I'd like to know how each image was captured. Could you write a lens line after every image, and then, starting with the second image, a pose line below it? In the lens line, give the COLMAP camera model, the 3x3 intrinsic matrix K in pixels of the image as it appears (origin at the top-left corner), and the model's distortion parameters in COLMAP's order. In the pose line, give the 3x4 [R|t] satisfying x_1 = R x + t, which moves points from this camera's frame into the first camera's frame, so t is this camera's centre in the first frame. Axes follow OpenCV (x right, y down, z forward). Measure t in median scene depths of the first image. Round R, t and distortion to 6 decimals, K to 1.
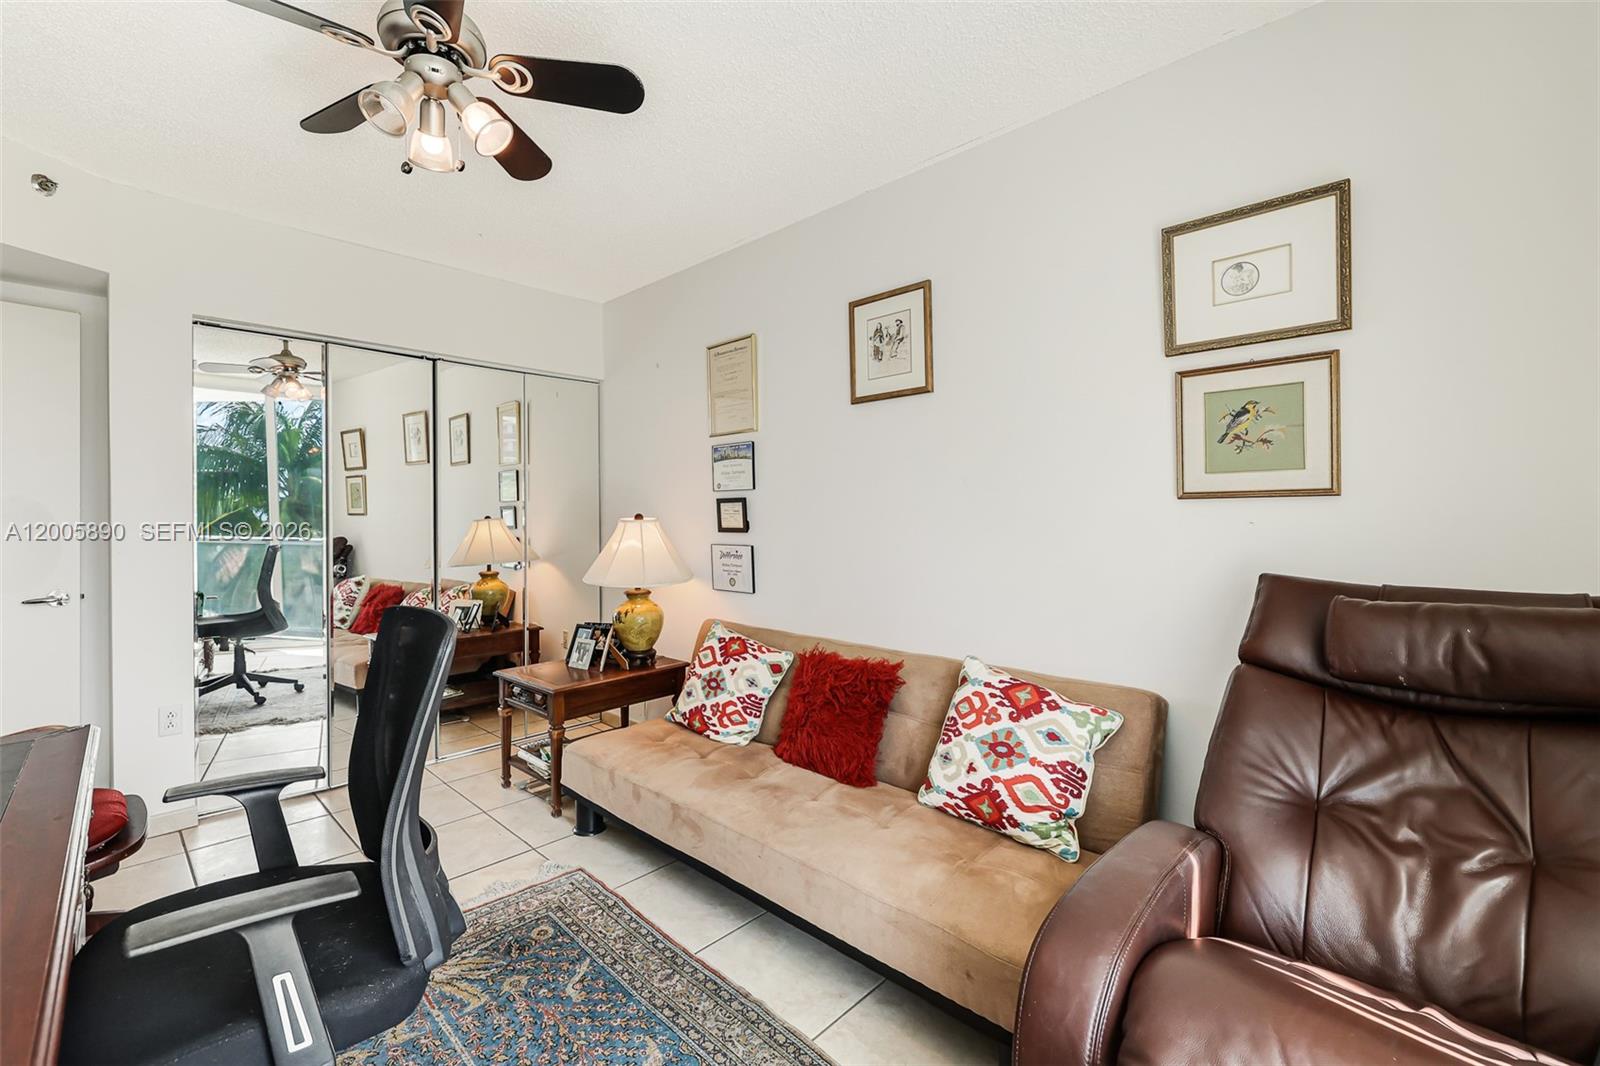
lens RADIAL K [[690.0, 0, 789.4], [0, 690.0, 525.2], [0, 0, 1]] dist [0.000973, -0.000304]
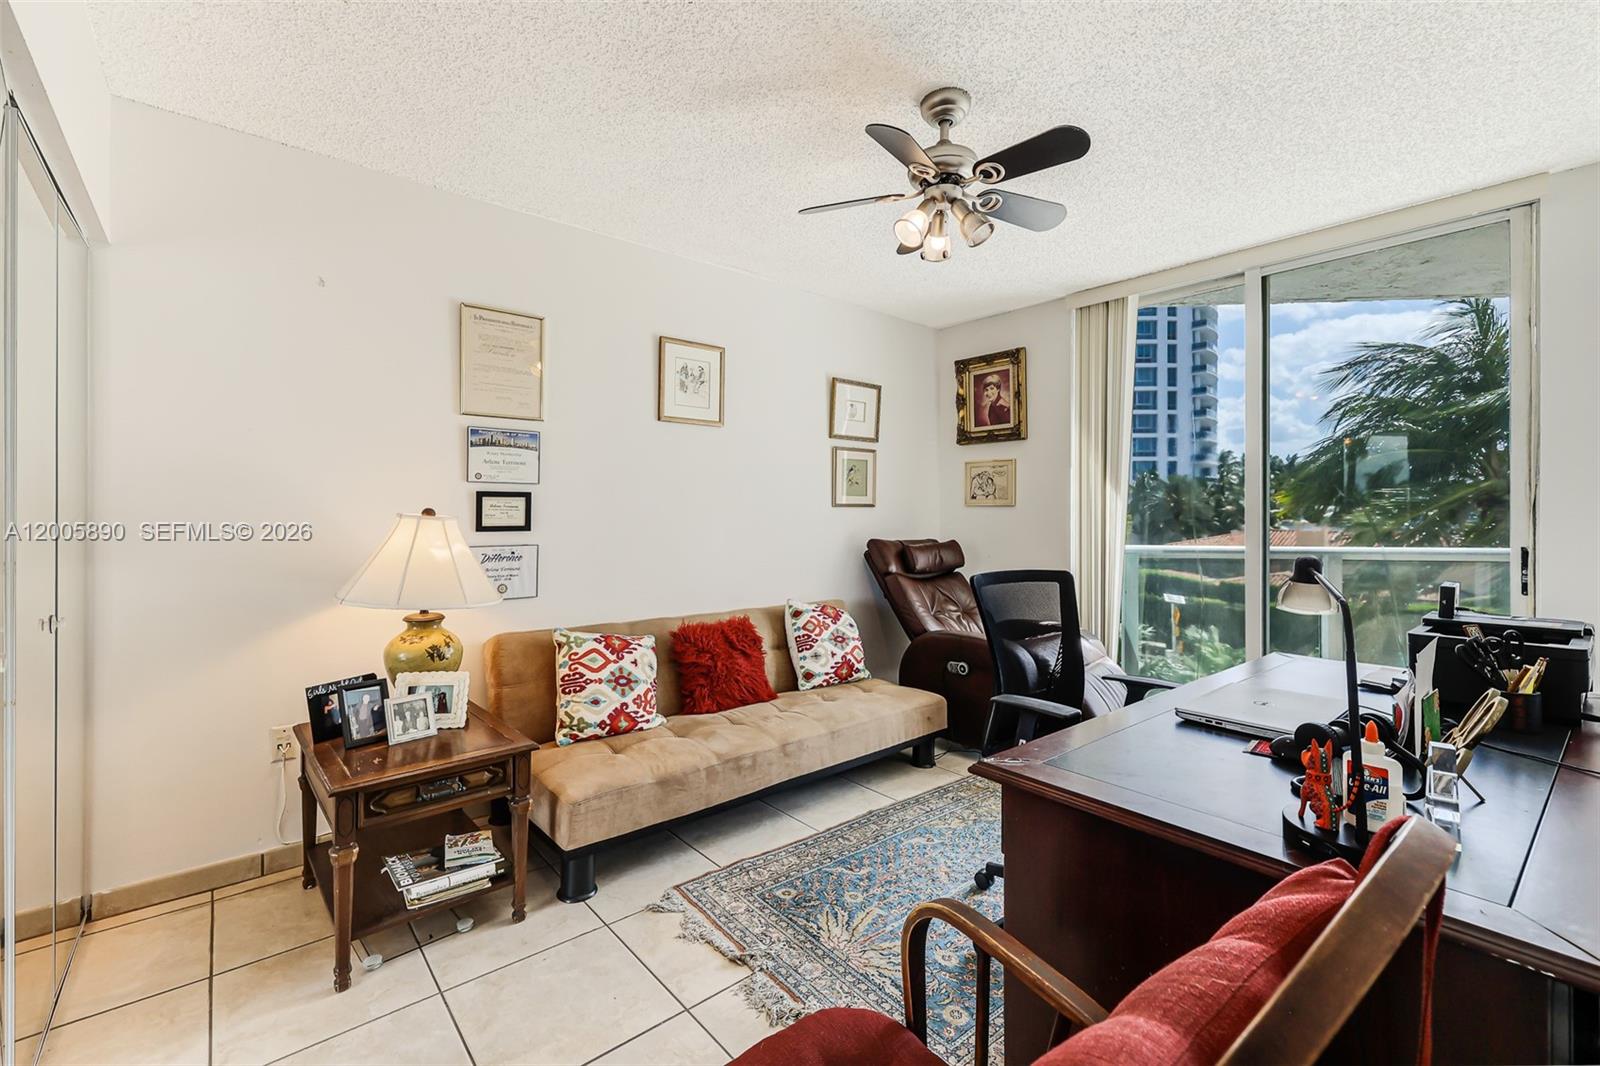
lens RADIAL K [[690.0, 0, 797.8], [0, 690.0, 516.7], [0, 0, 1]] dist [0.000973, -0.000304]
pose [[0.080954, 0.002471, 0.996715, -1.095917], [0.010754, 0.999937, -0.003353, -0.001241], [-0.996660, 0.010990, 0.080922, 0.671488]]
